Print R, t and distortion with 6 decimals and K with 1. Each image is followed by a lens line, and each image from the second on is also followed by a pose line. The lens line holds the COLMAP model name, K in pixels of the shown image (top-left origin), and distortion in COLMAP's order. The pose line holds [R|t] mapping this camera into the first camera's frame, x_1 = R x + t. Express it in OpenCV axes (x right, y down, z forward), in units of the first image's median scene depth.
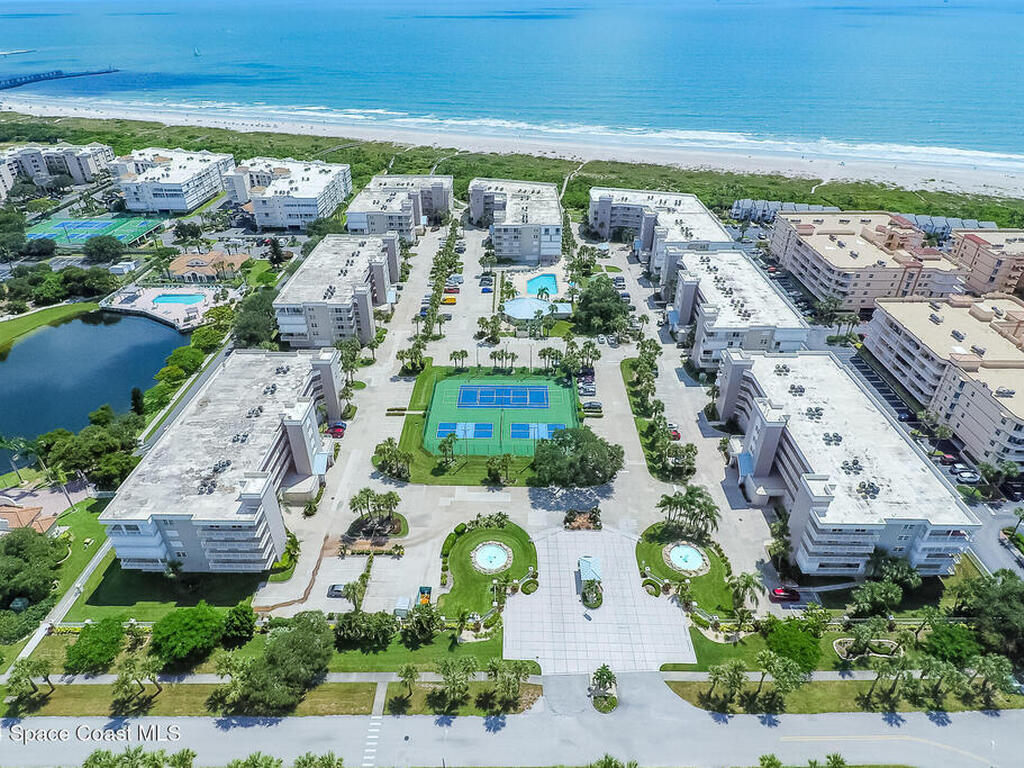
lens RADIAL K [[594.9, 0, 512.0], [0, 594.9, 384.0], [0, 0, 1]] dist [0.032816, -0.029614]
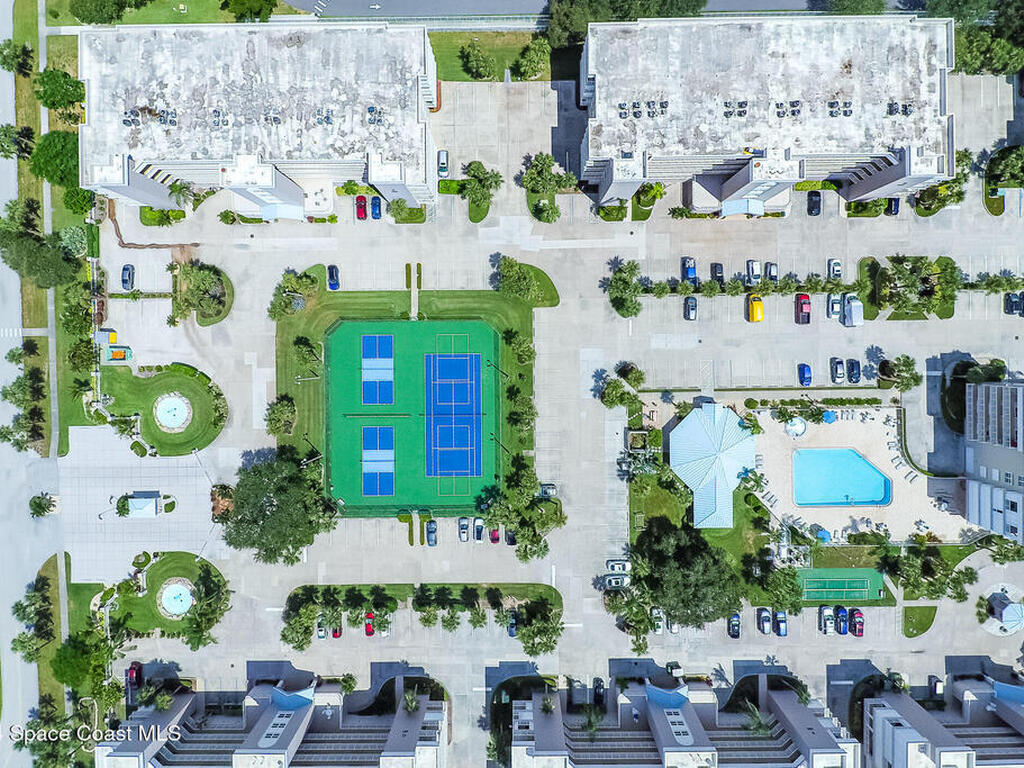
lens RADIAL K [[561.3, 0, 523.2], [0, 561.3, 384.1], [0, 0, 1]] dist [0.030344, -0.024826]
pose [[0.015436, 0.999705, 0.018746, -0.083182], [-0.542555, -0.007373, 0.839988, -0.777047], [0.839879, -0.023136, 0.542281, 0.882693]]
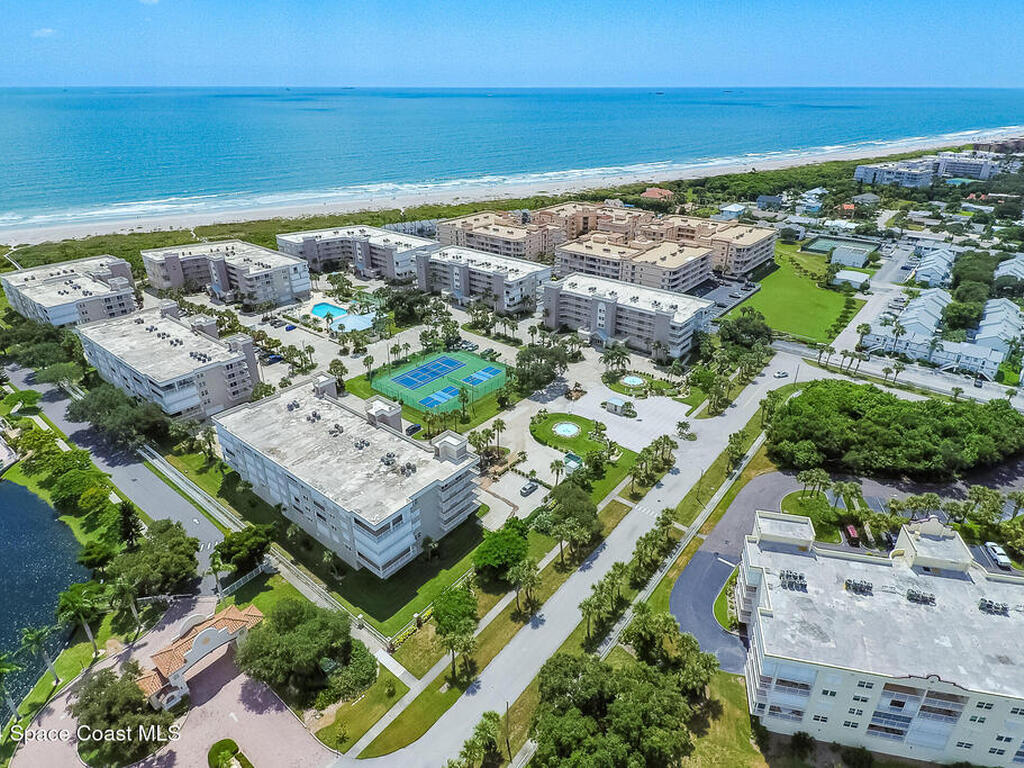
lens RADIAL K [[561.3, 0, 523.2], [0, 561.3, 384.1], [0, 0, 1]] dist [0.030344, -0.024826]
pose [[0.621951, -0.363721, 0.693458, -0.887573], [0.423319, 0.901194, 0.093012, 0.022213], [-0.658770, 0.235705, 0.714469, 0.079331]]
